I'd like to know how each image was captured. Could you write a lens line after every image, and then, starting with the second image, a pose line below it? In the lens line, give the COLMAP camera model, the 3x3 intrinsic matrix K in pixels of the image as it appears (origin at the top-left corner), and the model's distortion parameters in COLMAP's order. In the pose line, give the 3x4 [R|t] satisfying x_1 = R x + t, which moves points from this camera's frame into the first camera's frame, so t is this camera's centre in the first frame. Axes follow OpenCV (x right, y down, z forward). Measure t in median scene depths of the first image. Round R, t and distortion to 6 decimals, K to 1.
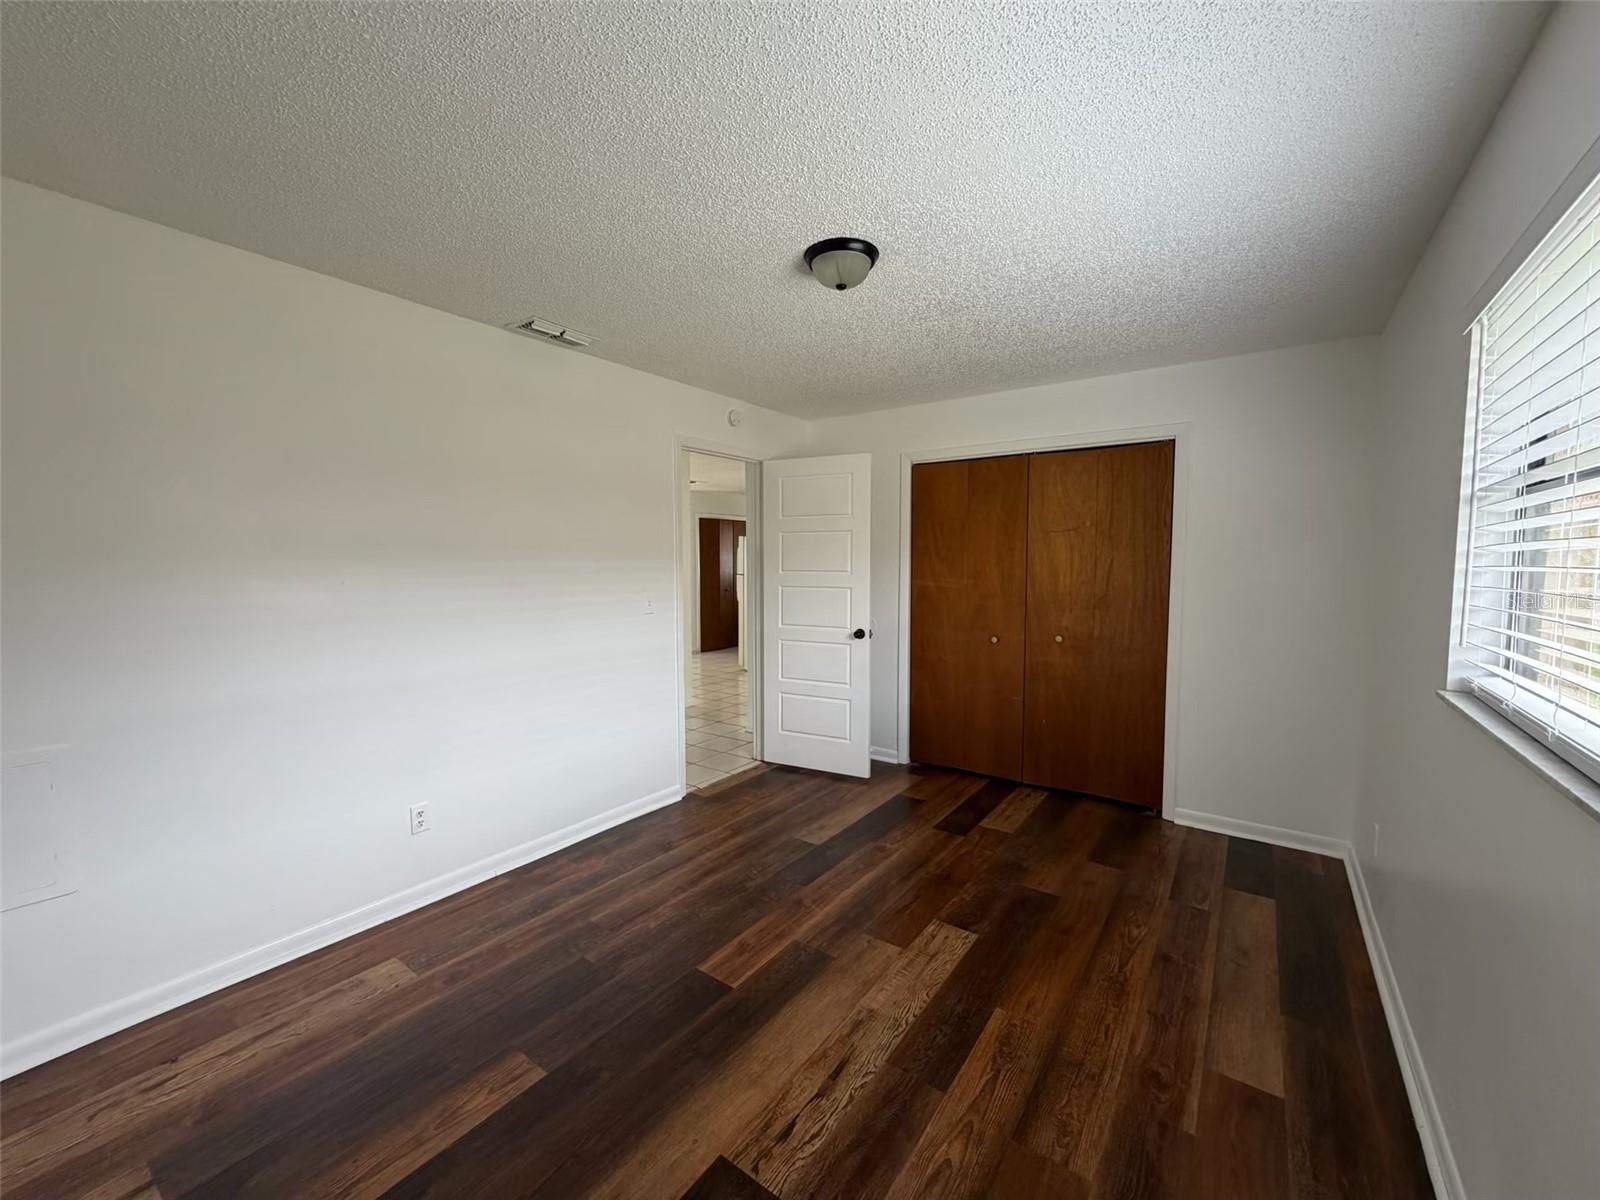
lens RADIAL K [[636.5, 0, 798.3], [0, 636.5, 604.3], [0, 0, 1]] dist [0.000534, -0.000226]
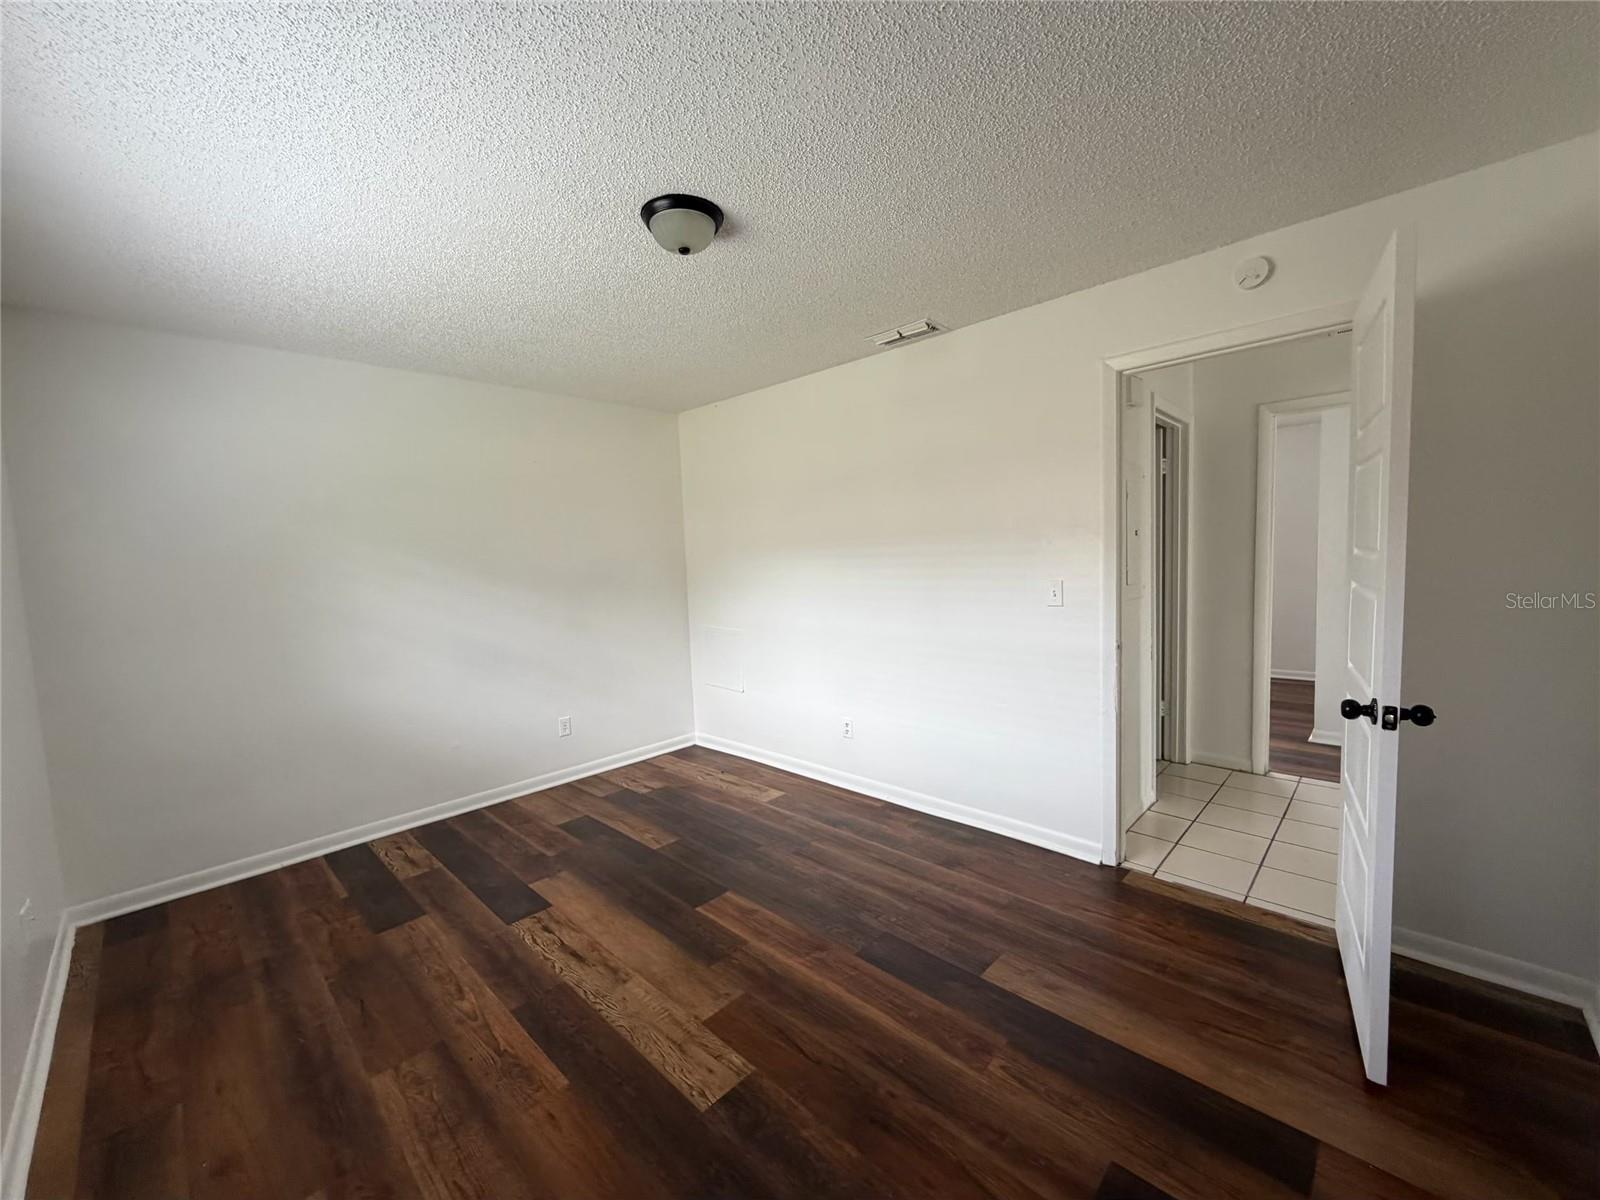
lens RADIAL K [[636.5, 0, 798.3], [0, 636.5, 604.3], [0, 0, 1]] dist [0.000534, -0.000226]
pose [[-0.144561, 0.083797, -0.985941, 0.953659], [-0.031961, 0.995492, 0.089295, -0.077589], [0.988980, 0.044420, -0.141231, 1.265092]]
